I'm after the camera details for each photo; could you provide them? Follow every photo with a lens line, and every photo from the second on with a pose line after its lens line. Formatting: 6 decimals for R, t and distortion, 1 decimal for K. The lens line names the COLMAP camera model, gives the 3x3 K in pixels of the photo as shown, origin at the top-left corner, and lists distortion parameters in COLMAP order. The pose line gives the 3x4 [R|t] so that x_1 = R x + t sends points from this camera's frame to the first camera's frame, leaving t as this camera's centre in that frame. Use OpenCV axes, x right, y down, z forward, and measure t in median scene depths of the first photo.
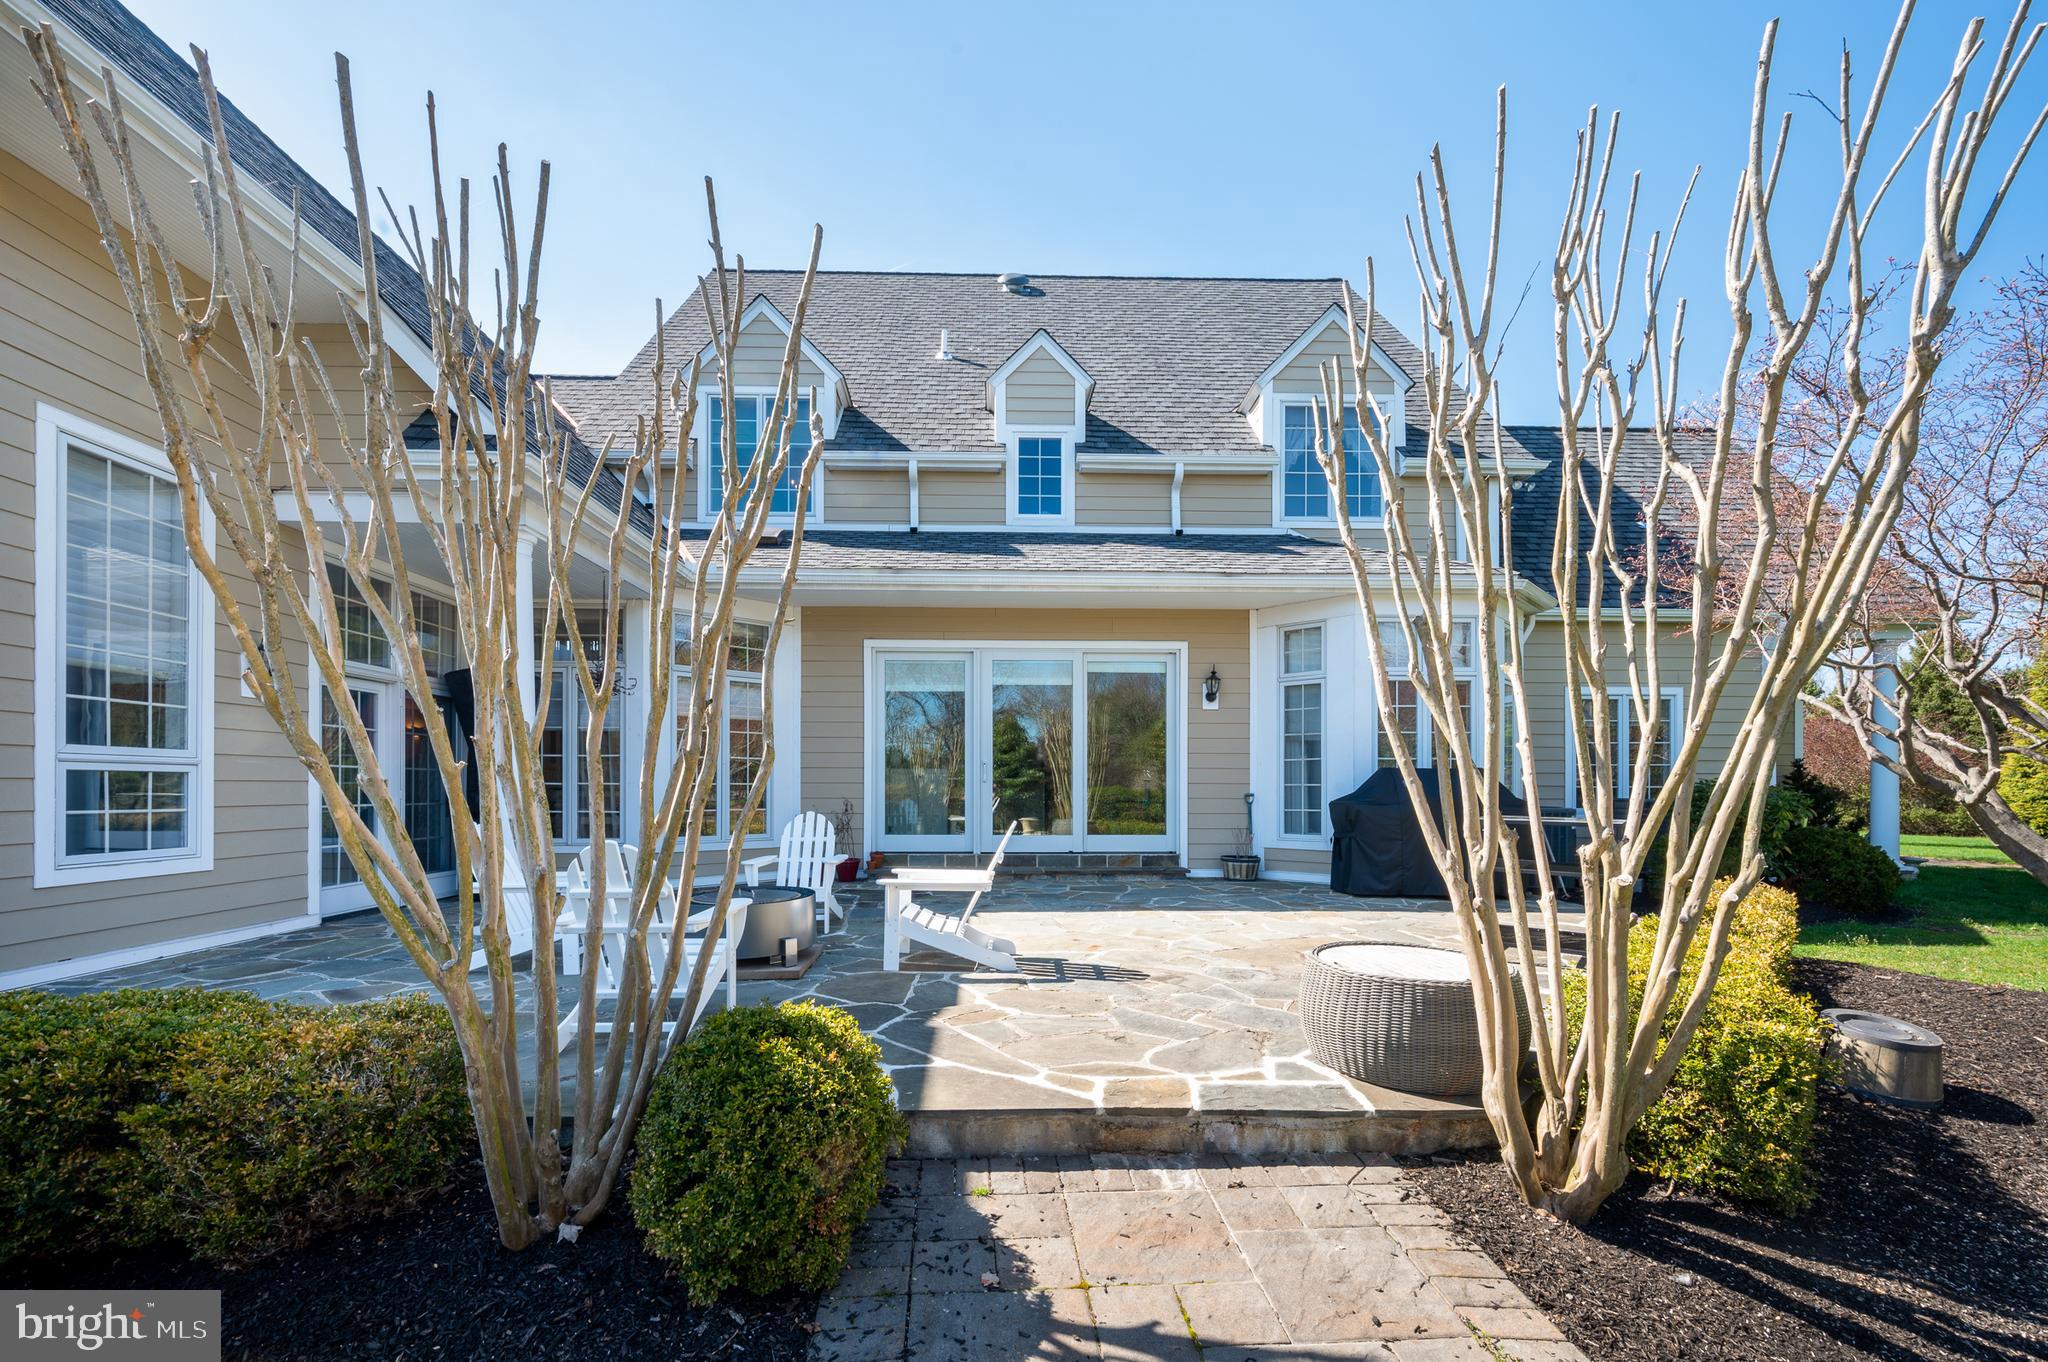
lens RADIAL K [[819.7, 0, 1020.0], [0, 819.7, 787.0], [0, 0, 1]] dist [-0.000297, -0.000010]
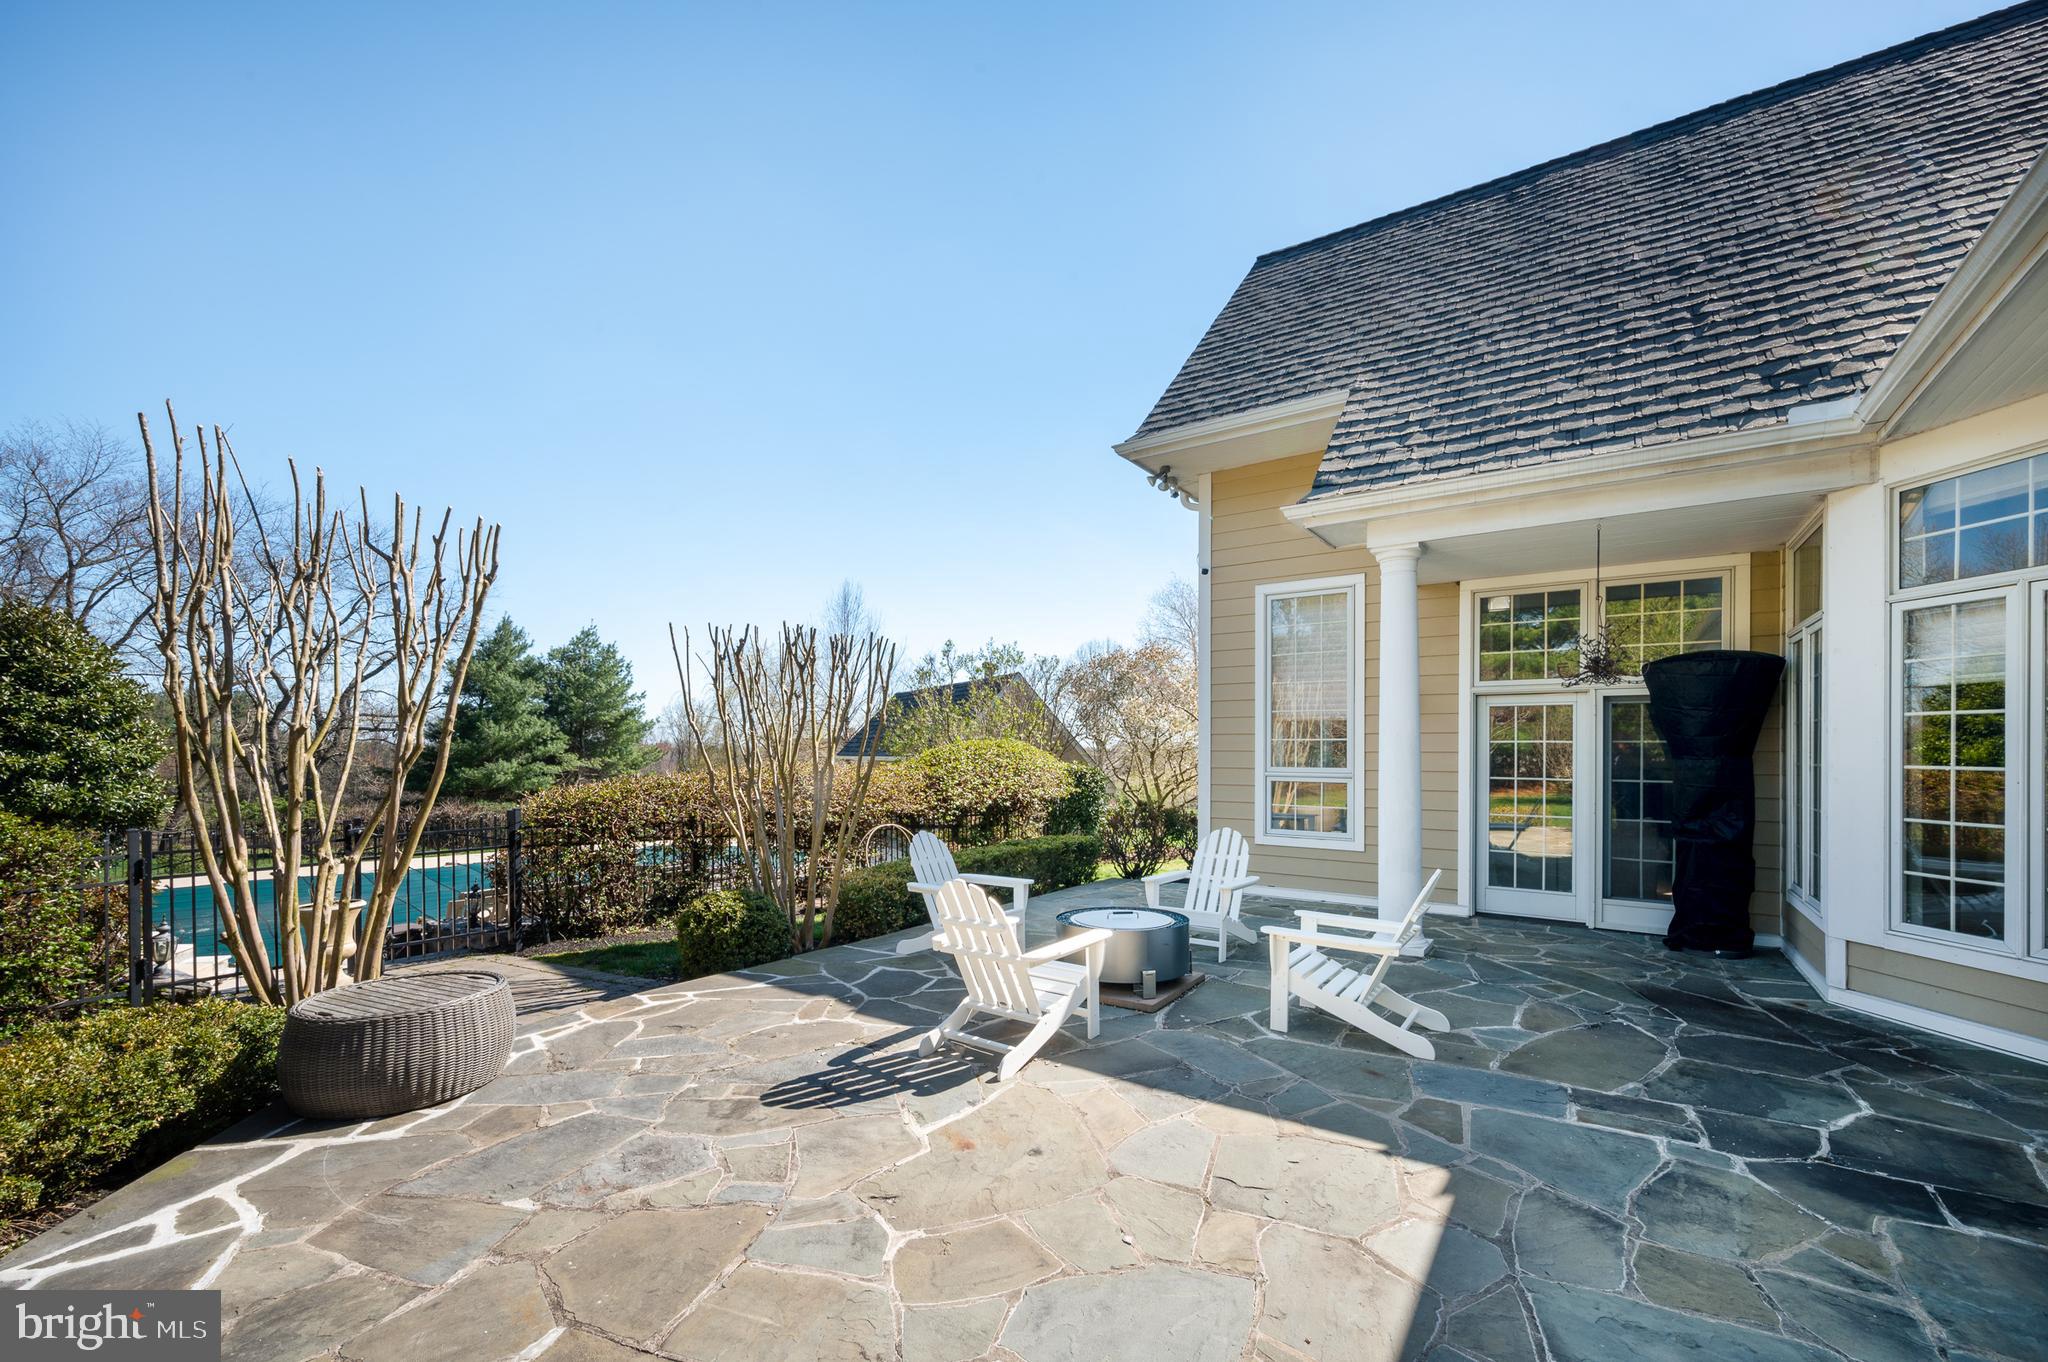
lens RADIAL K [[824.2, 0, 1026.9], [0, 824.2, 756.9], [0, 0, 1]] dist [0.000145, 0.000006]
pose [[-0.593645, -0.000767, -0.804727, 0.614439], [-0.002807, 0.999995, 0.001118, -0.076115], [0.804722, 0.002923, -0.593644, 1.644010]]
